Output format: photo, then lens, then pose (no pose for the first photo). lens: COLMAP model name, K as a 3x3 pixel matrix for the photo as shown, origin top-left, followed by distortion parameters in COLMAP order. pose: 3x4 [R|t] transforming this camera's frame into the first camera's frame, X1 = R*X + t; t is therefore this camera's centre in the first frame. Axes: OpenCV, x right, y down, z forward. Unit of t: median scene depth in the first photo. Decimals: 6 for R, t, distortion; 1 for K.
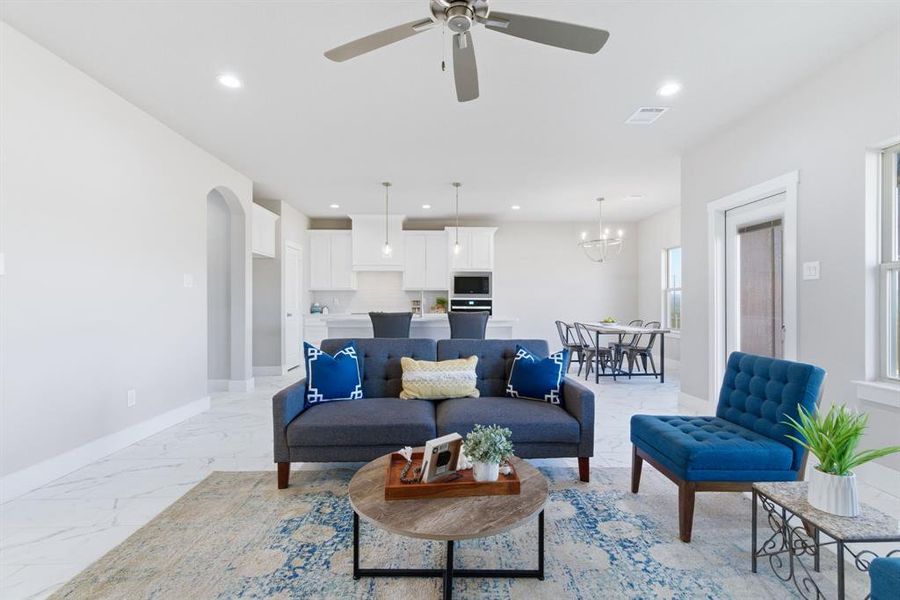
lens RADIAL K [[405.7, 0, 458.0], [0, 405.7, 302.2], [0, 0, 1]] dist [0.001025, 0.000975]
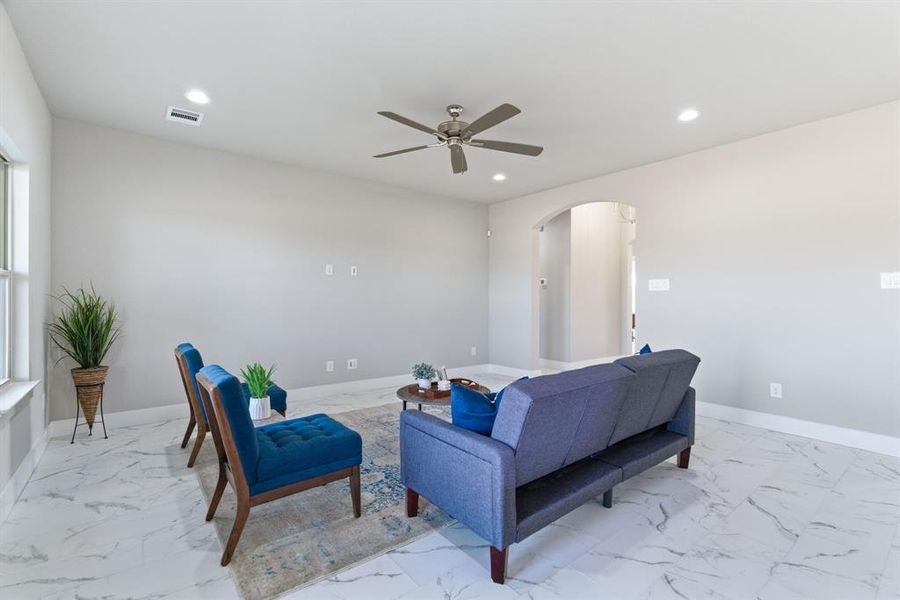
lens RADIAL K [[405.7, 0, 448.9], [0, 405.7, 297.8], [0, 0, 1]] dist [0.001025, 0.000975]
pose [[-0.812707, 0.002079, -0.582669, 0.387946], [0.001546, 0.999998, 0.001411, -0.015018], [0.582670, 0.000246, -0.812709, 0.896540]]
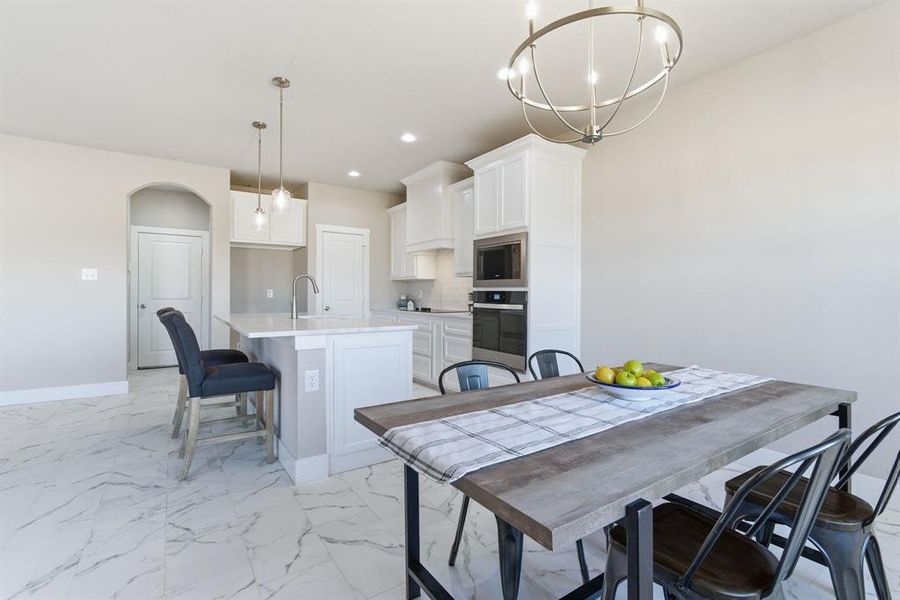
lens RADIAL K [[417.1, 0, 460.5], [0, 417.1, 297.9], [0, 0, 1]] dist [0.000132, -0.000135]
pose [[0.534151, 0.010423, -0.845325, 0.680750], [-0.006706, 0.999945, 0.008092, -0.001719], [0.845363, 0.001346, 0.534191, 1.002421]]
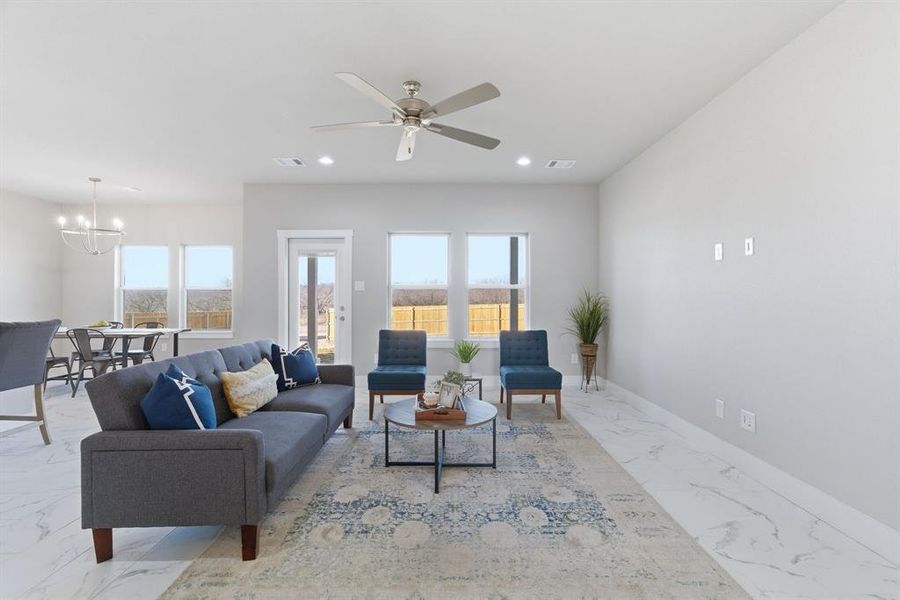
lens RADIAL K [[405.7, 0, 447.0], [0, 405.7, 297.9], [0, 0, 1]] dist [0.001025, 0.000975]
pose [[0.041998, 0.000038, 0.999118, -0.578454], [-0.000104, 1.000000, -0.000033, -0.012282], [-0.999118, -0.000103, 0.041998, 0.300016]]
